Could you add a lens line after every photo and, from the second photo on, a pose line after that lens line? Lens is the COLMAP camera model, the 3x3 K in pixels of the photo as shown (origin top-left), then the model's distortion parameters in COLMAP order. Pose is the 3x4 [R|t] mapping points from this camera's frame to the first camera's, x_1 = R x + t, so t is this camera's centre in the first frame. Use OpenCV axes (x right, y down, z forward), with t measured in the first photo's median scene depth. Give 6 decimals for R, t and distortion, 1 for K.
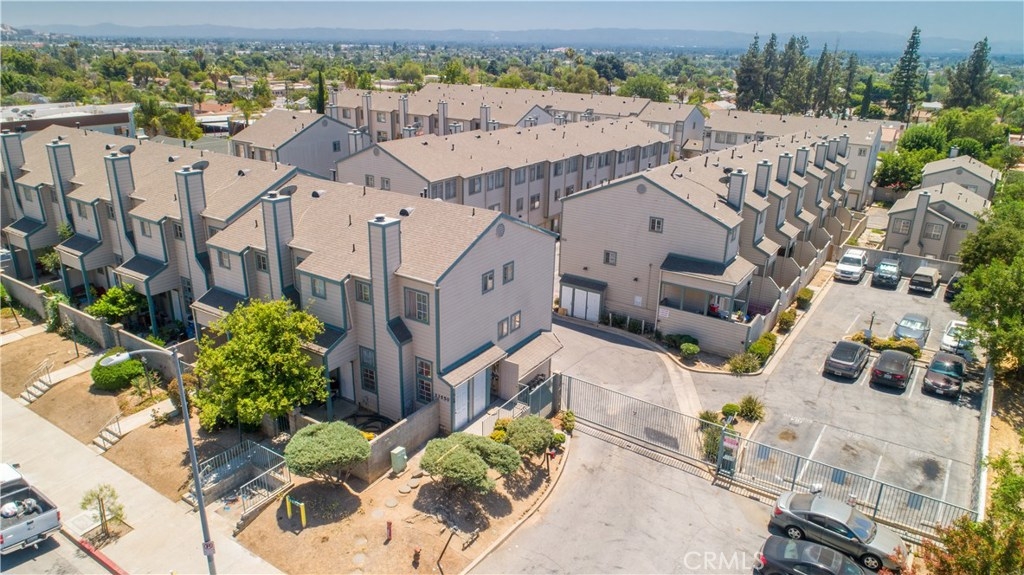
lens RADIAL K [[697.4, 0, 509.8], [0, 697.4, 288.1], [0, 0, 1]] dist [-0.015771, 0.006057]
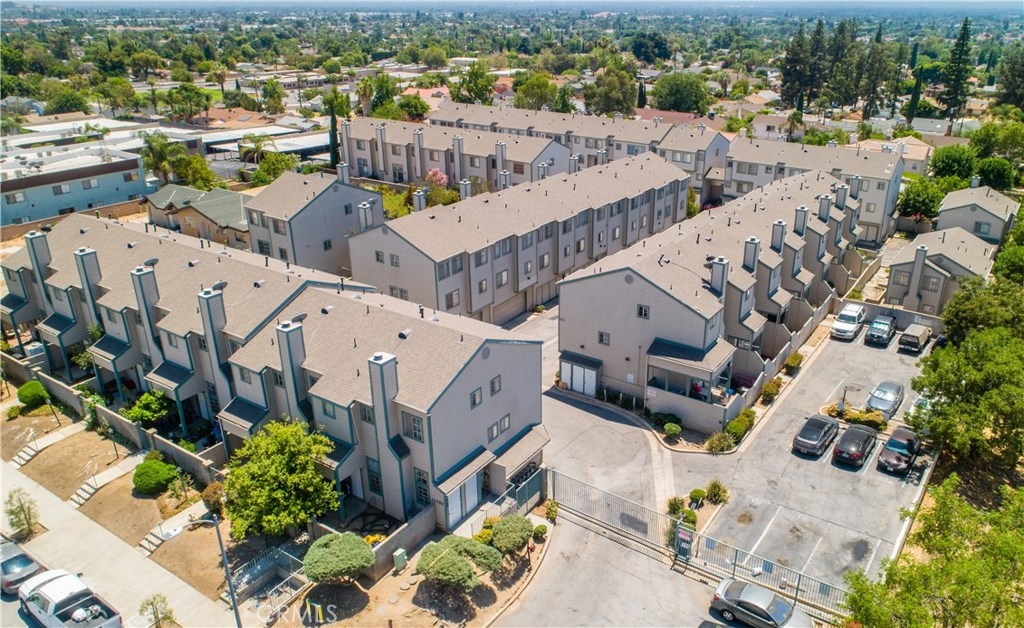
lens RADIAL K [[758.8, 0, 555.6], [0, 758.8, 319.4], [0, 0, 1]] dist [-0.011880, 0.002360]
pose [[0.999761, -0.021558, 0.003743, 0.077876], [0.021333, 0.998406, 0.052246, -0.160045], [-0.004864, -0.052154, 0.998627, -0.194102]]
